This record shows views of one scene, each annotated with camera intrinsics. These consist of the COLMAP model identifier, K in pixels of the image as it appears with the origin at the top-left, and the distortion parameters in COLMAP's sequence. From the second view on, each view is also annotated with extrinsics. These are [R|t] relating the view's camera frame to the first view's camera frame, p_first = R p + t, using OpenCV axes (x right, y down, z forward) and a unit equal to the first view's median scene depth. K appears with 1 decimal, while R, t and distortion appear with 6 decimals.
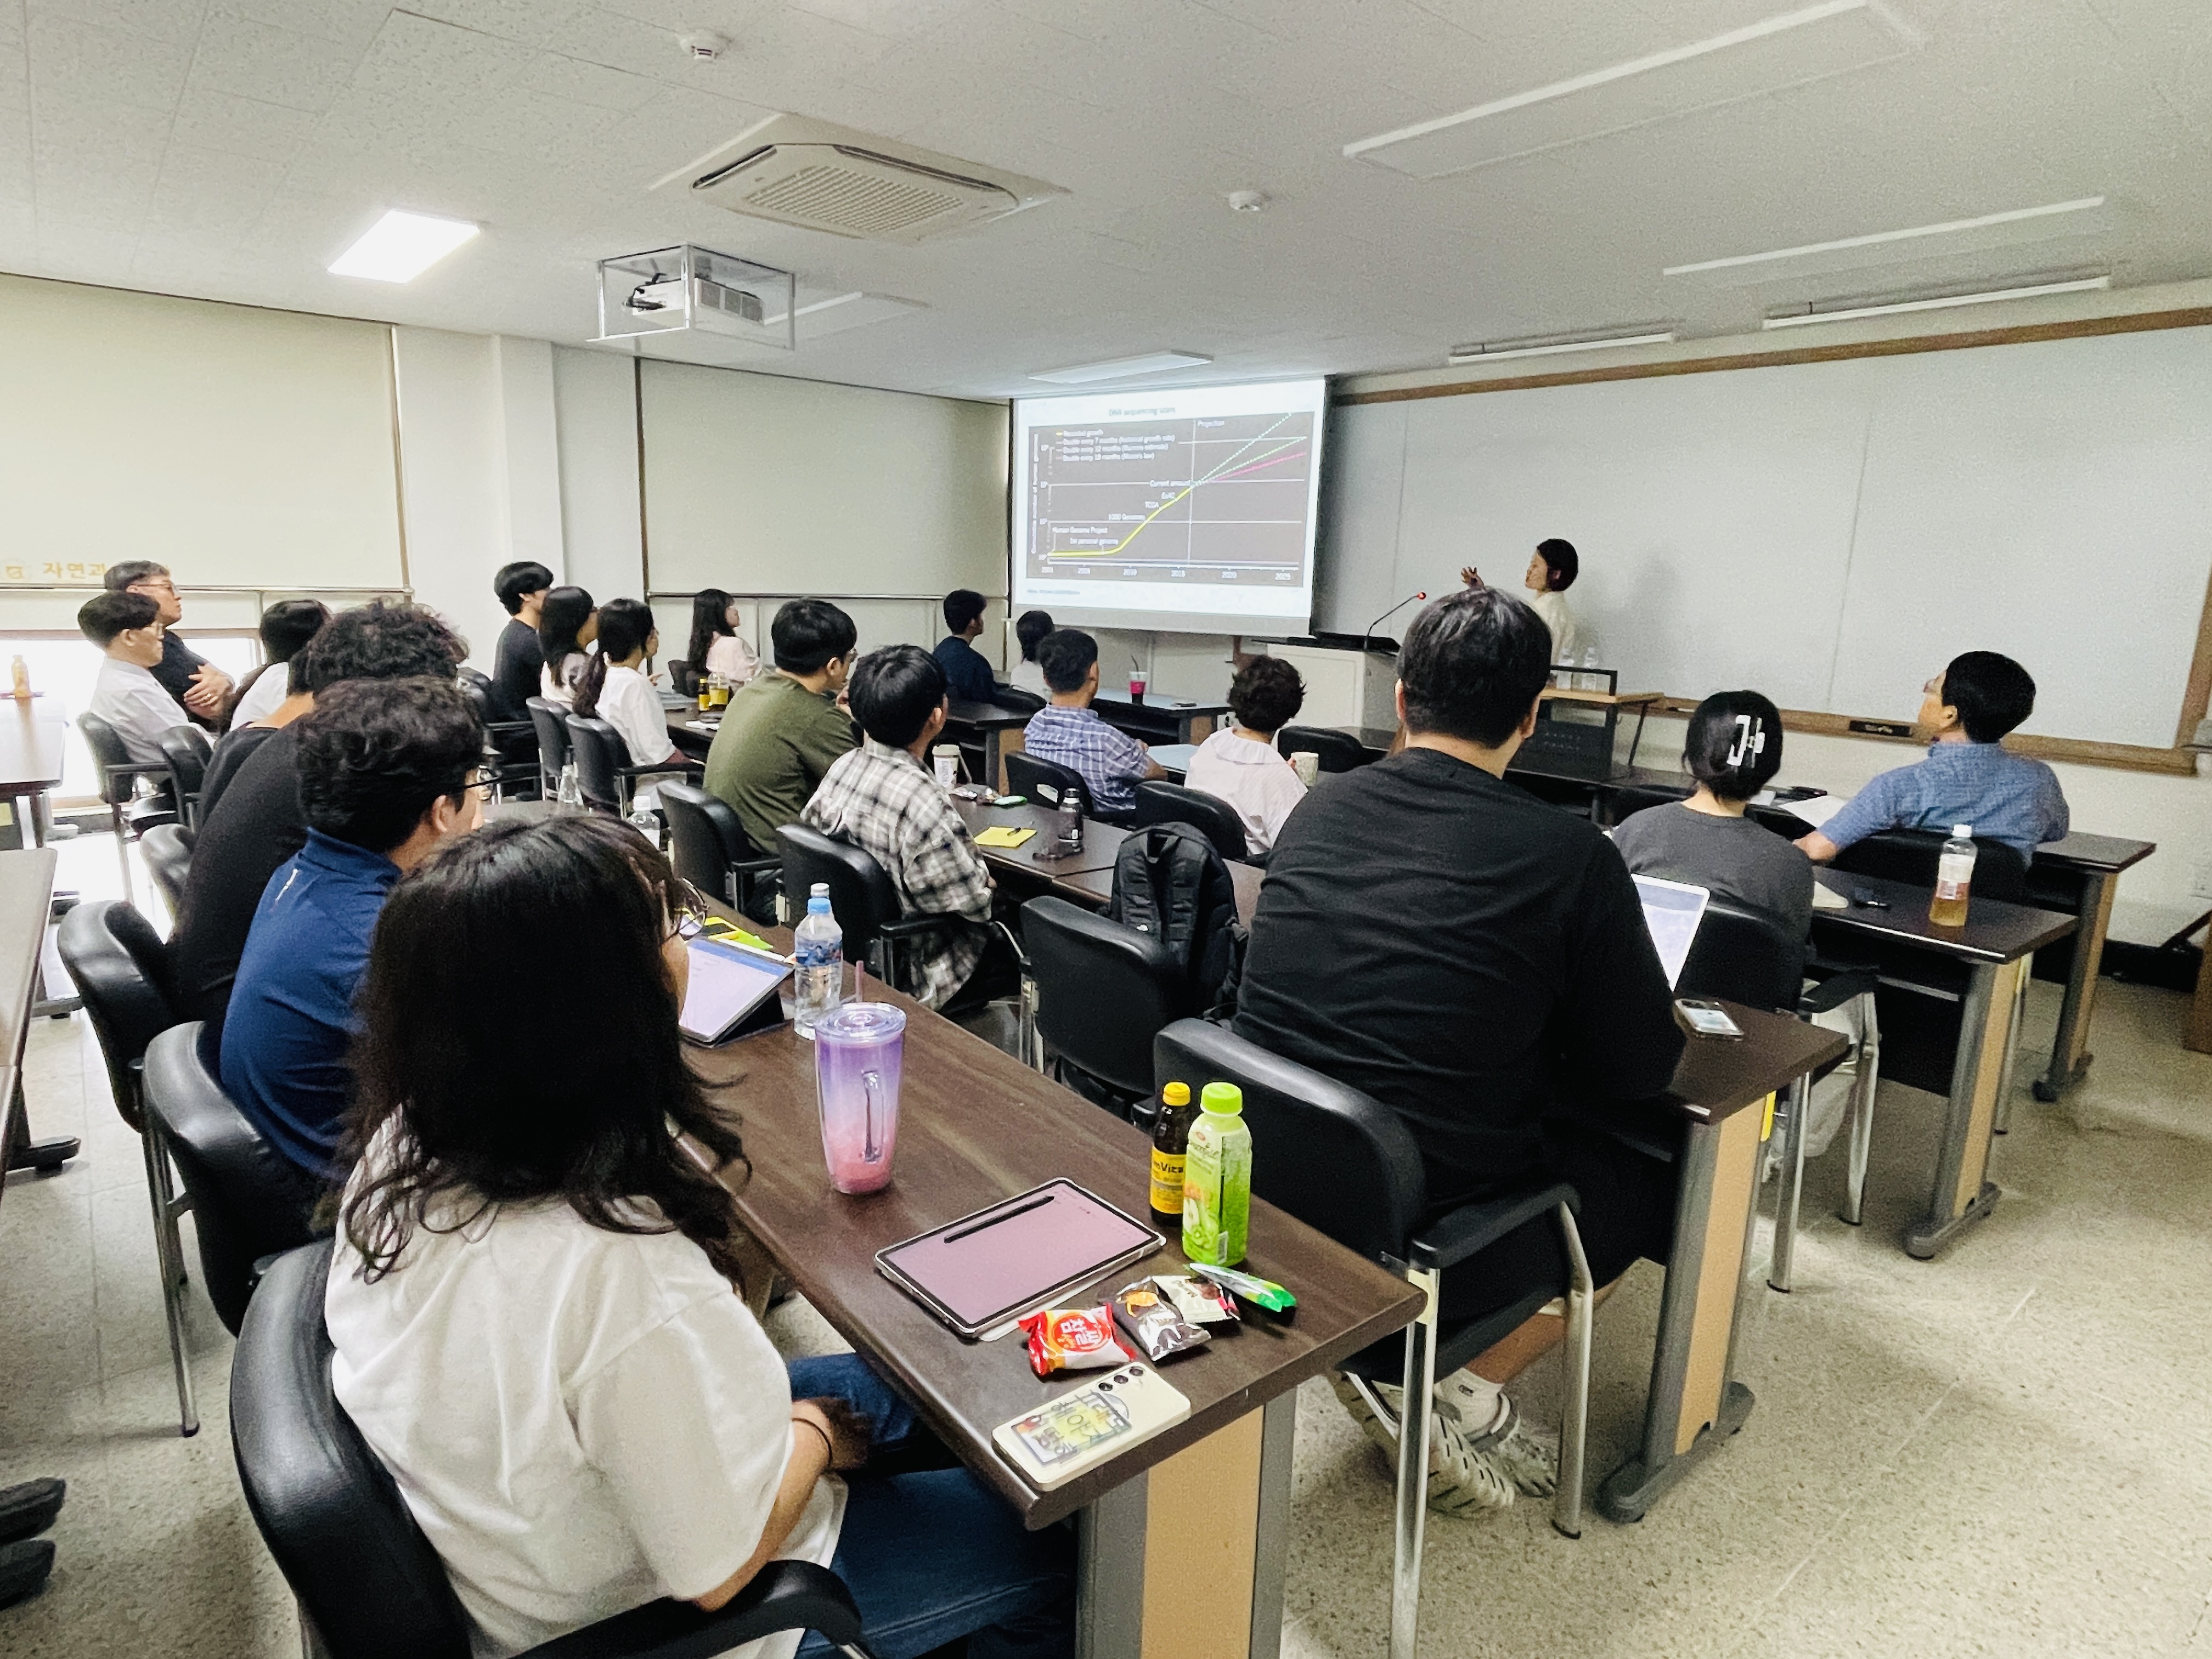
lens RADIAL K [[1238.9, 0, 1097.7], [0, 1238.9, 828.3], [0, 0, 1]] dist [-0.001833, -0.003029]
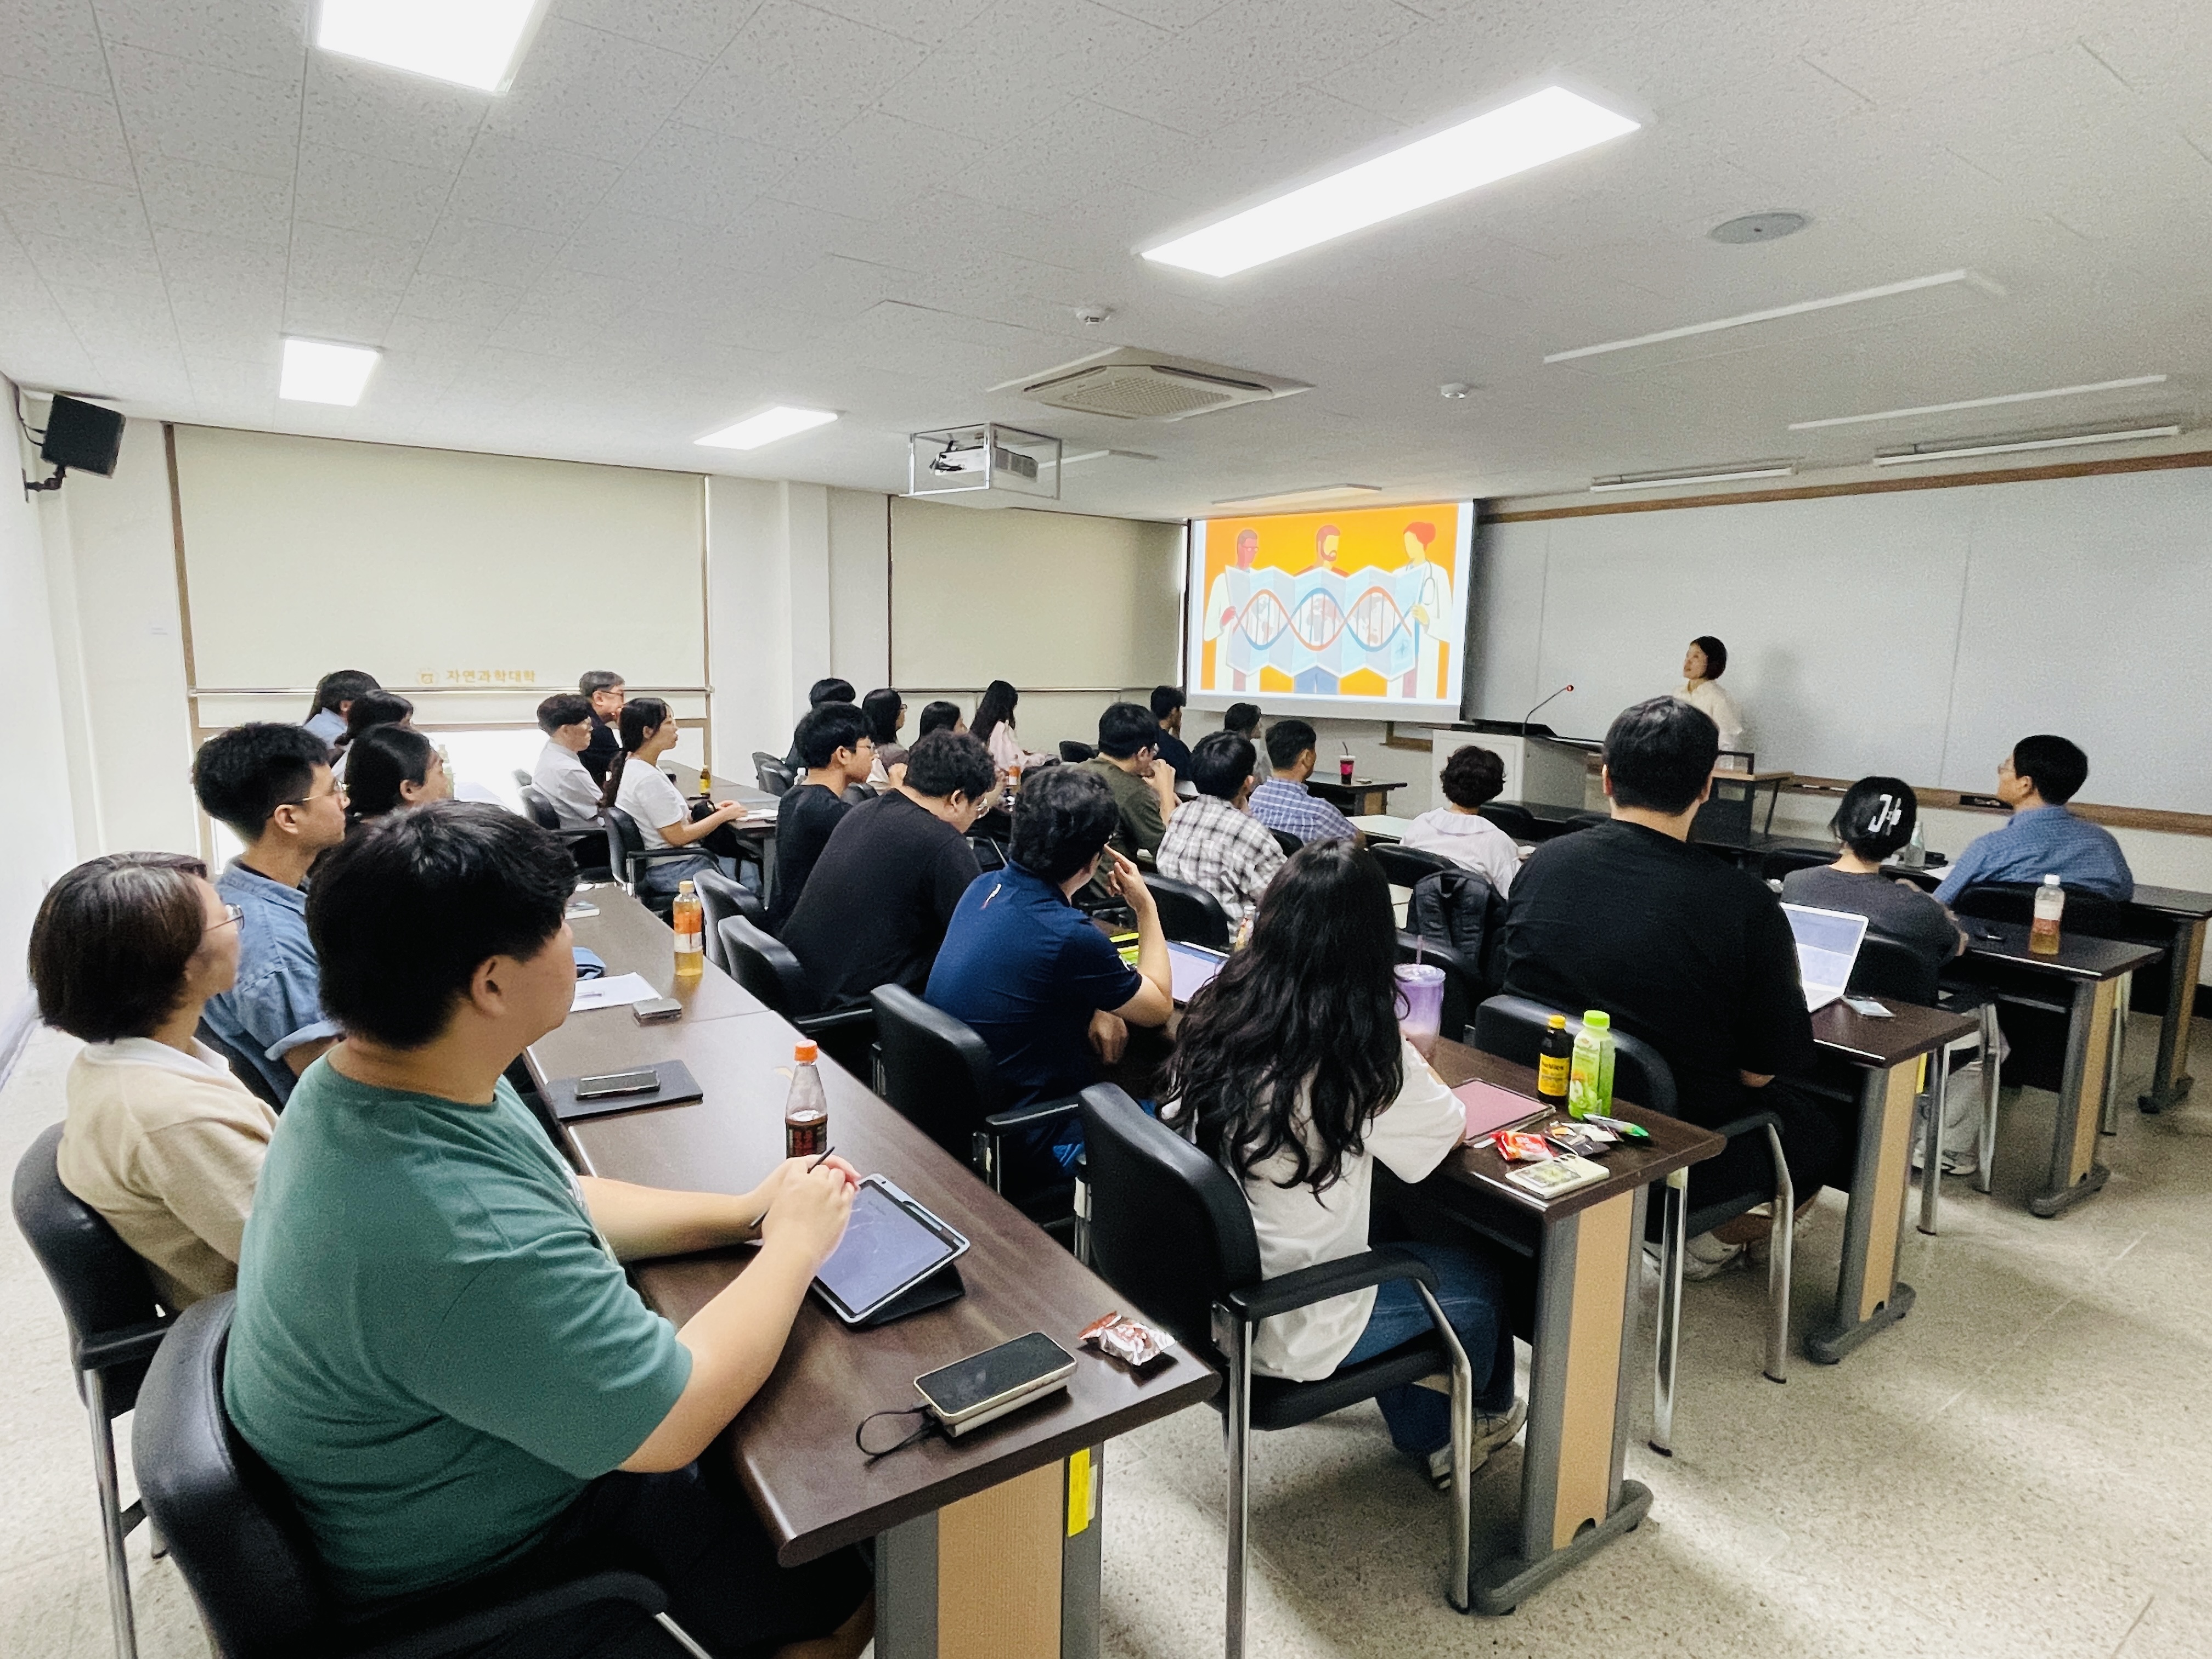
lens RADIAL K [[1193.8, 0, 1105.7], [0, 1193.8, 833.0], [0, 0, 1]] dist [-0.003152, 0.003268]
pose [[0.997325, 0.001445, -0.073085, -0.195690], [-0.005502, 0.998452, -0.055338, 0.025305], [0.072892, 0.055592, 0.995789, -0.297544]]
